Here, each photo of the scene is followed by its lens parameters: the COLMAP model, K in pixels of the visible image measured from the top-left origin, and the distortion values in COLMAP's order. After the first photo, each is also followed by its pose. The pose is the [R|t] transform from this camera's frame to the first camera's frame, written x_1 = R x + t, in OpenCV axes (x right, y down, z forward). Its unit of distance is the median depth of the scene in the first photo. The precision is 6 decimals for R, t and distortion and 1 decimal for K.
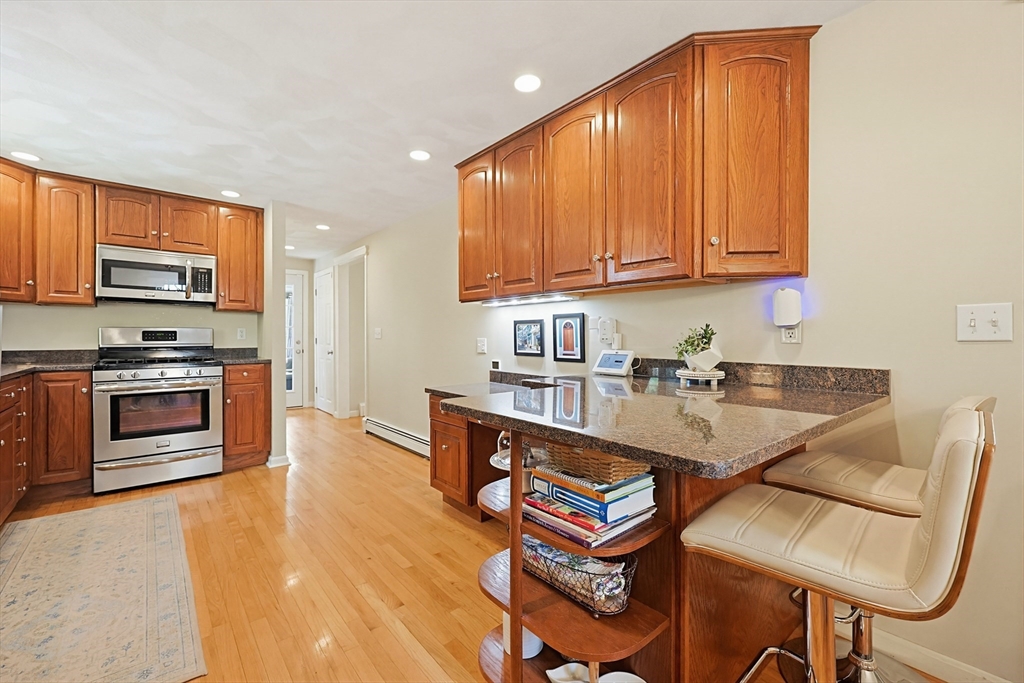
lens RADIAL K [[435.8, 0, 512.1], [0, 435.8, 338.9], [0, 0, 1]] dist [0.001861, 0.000307]
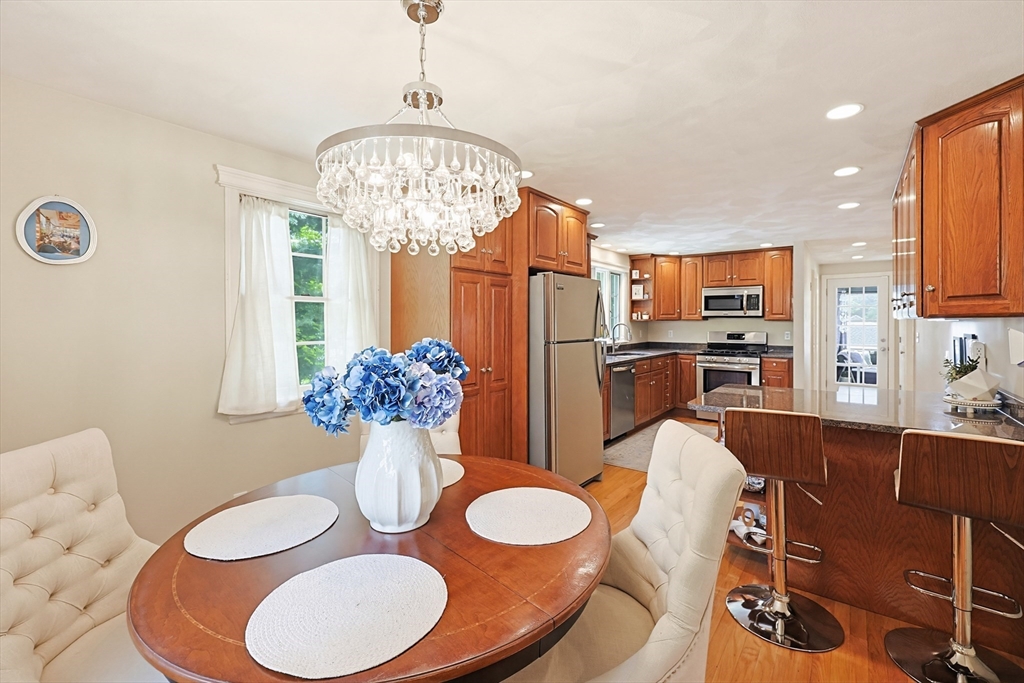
lens RADIAL K [[435.8, 0, 512.1], [0, 435.8, 322.4], [0, 0, 1]] dist [0.001861, 0.000307]
pose [[0.206856, 0.000036, -0.978371, 0.671941], [-0.003771, 0.999993, -0.000760, -0.060033], [0.978364, 0.003847, 0.206855, -0.181095]]
